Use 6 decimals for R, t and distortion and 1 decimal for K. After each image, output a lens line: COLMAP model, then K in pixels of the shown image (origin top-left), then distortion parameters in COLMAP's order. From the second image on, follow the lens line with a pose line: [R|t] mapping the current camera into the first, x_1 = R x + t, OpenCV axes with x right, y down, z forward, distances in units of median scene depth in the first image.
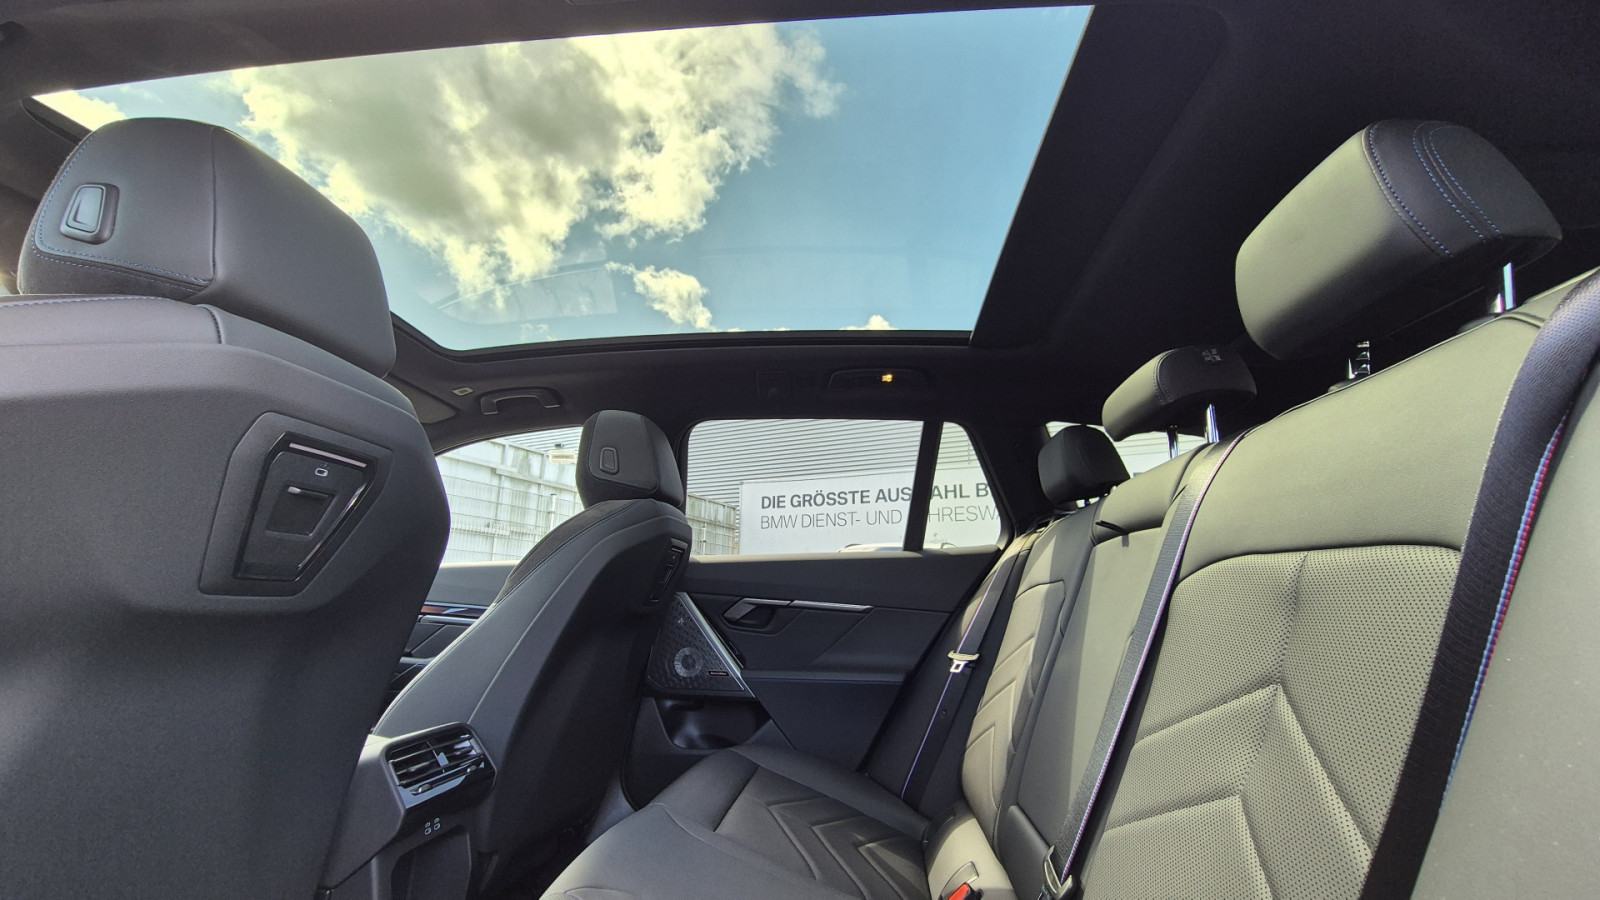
lens RADIAL K [[663.8, 0, 807.8], [0, 663.8, 455.2], [0, 0, 1]] dist [0.010946, -0.000289]
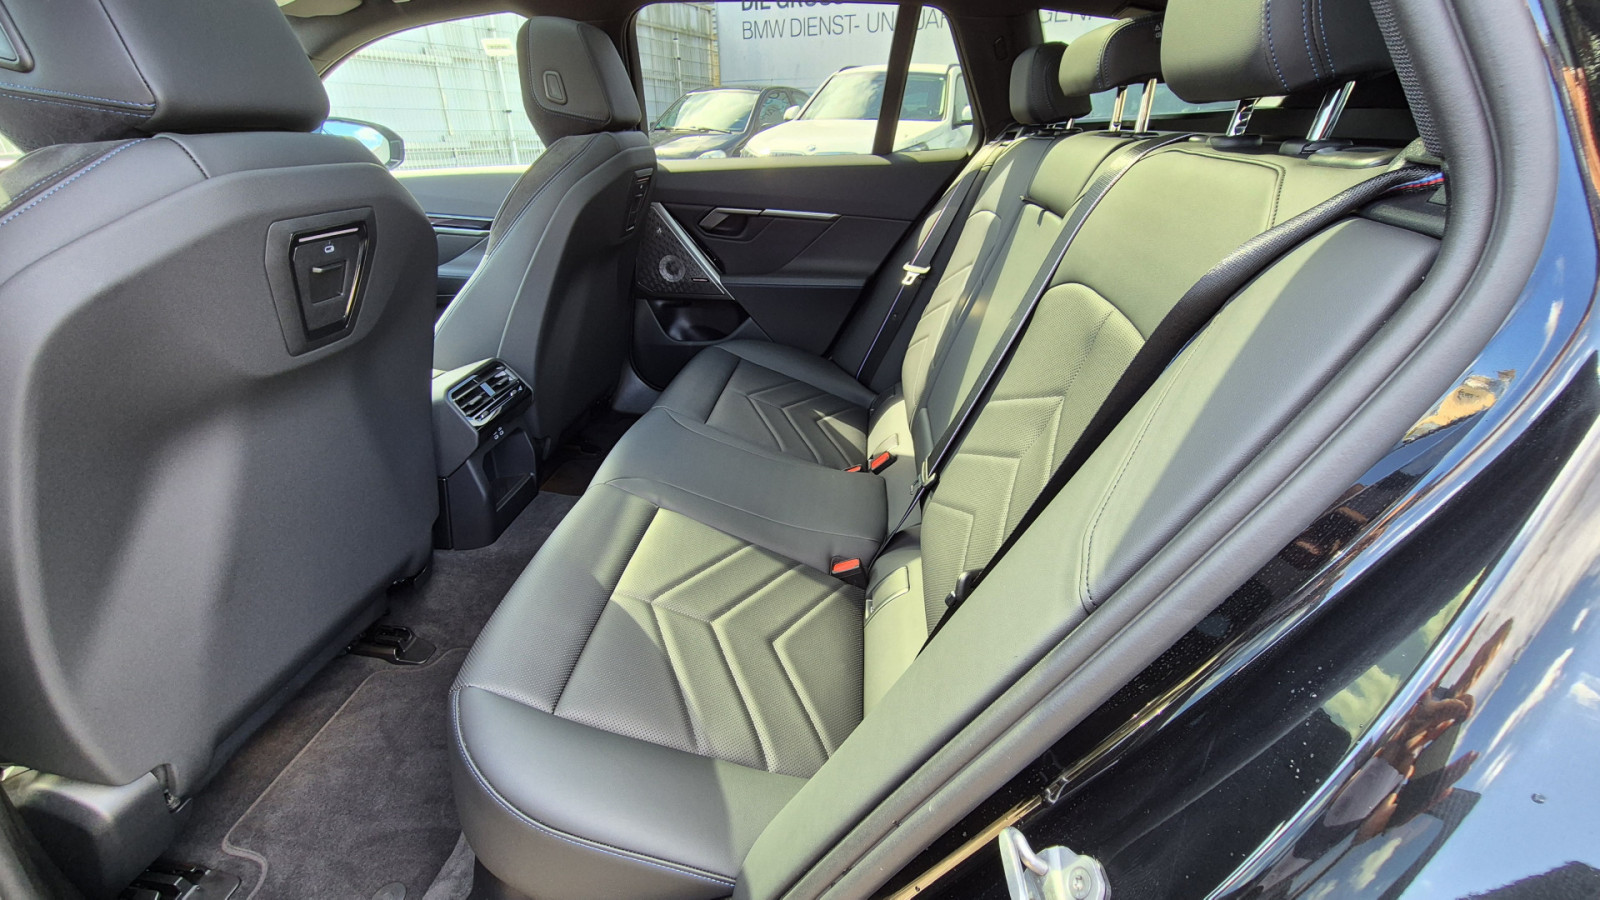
lens RADIAL K [[663.8, 0, 807.8], [0, 663.8, 455.2], [0, 0, 1]] dist [0.010946, -0.000289]
pose [[0.999754, -0.022171, -0.000270, 0.045298], [0.017516, 0.782282, 0.622678, -0.150739], [-0.013594, -0.622530, 0.782478, -0.066702]]
